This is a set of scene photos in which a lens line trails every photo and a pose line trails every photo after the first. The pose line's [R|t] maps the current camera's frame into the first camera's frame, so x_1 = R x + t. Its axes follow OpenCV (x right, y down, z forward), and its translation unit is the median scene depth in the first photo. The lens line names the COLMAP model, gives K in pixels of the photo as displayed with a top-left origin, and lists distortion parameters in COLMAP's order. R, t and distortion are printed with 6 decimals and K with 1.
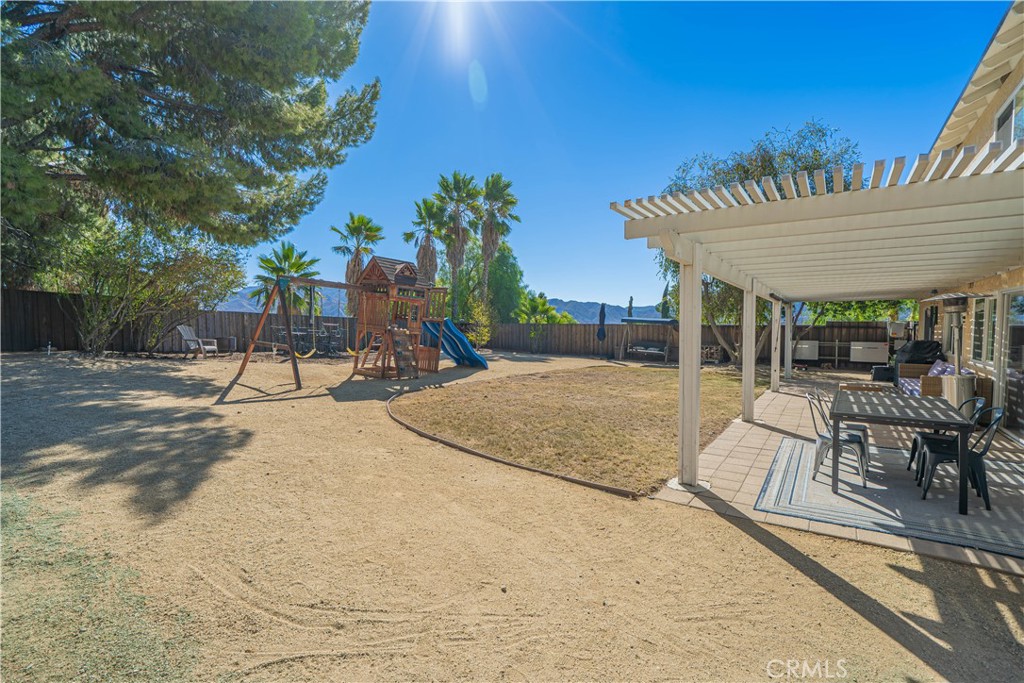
lens RADIAL K [[462.2, 0, 517.3], [0, 462.2, 345.4], [0, 0, 1]] dist [0.003219, 0.002180]
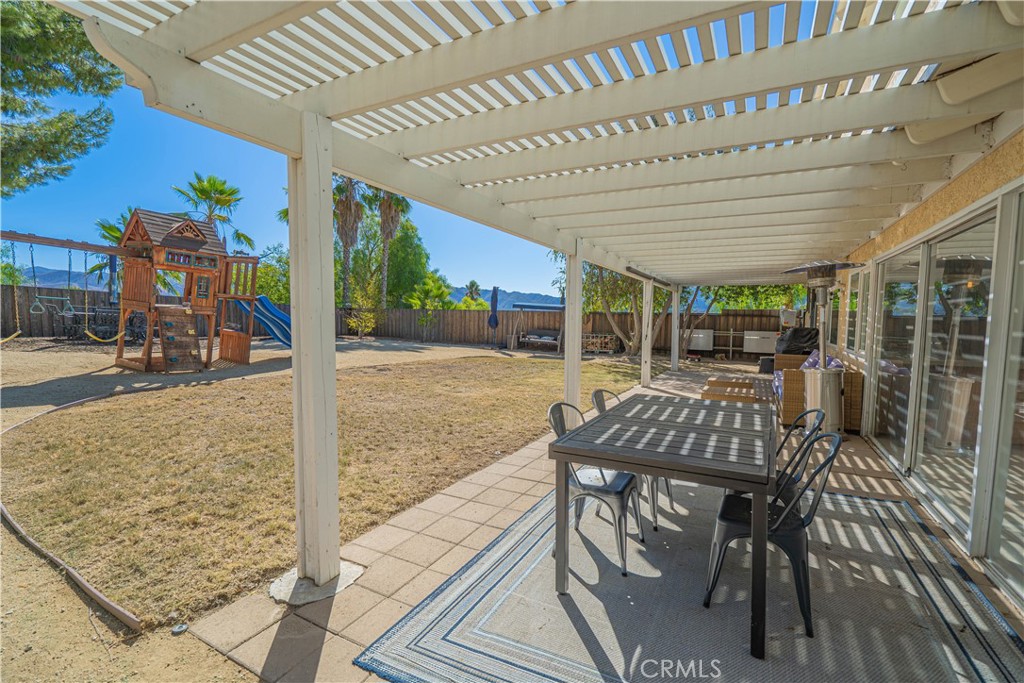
lens RADIAL K [[462.2, 0, 513.7], [0, 462.2, 344.5], [0, 0, 1]] dist [0.003219, 0.002180]
pose [[0.993186, 0.005199, 0.116423, 0.151415], [-0.007372, 0.999806, 0.018246, 0.005894], [-0.116306, -0.018980, 0.993032, 0.128921]]
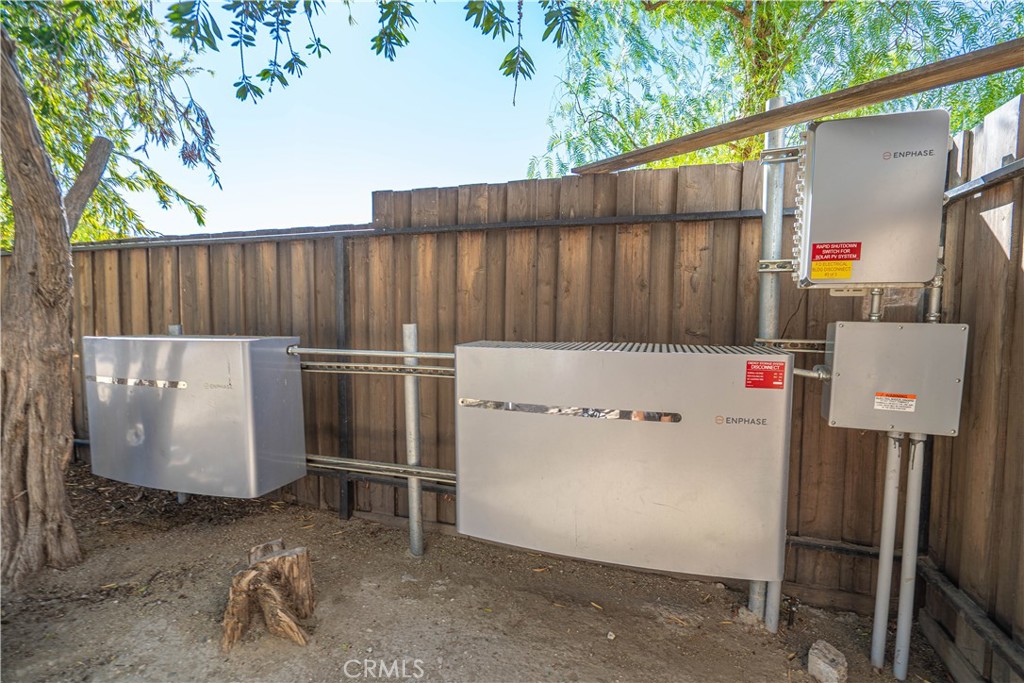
lens RADIAL K [[462.2, 0, 511.4], [0, 462.2, 346.1], [0, 0, 1]] dist [0.003219, 0.002180]
pose [[0.957576, -0.009236, 0.288034, 0.708695], [0.003956, 0.999813, 0.018908, -0.009023], [-0.288155, -0.016967, 0.957433, 0.908617]]
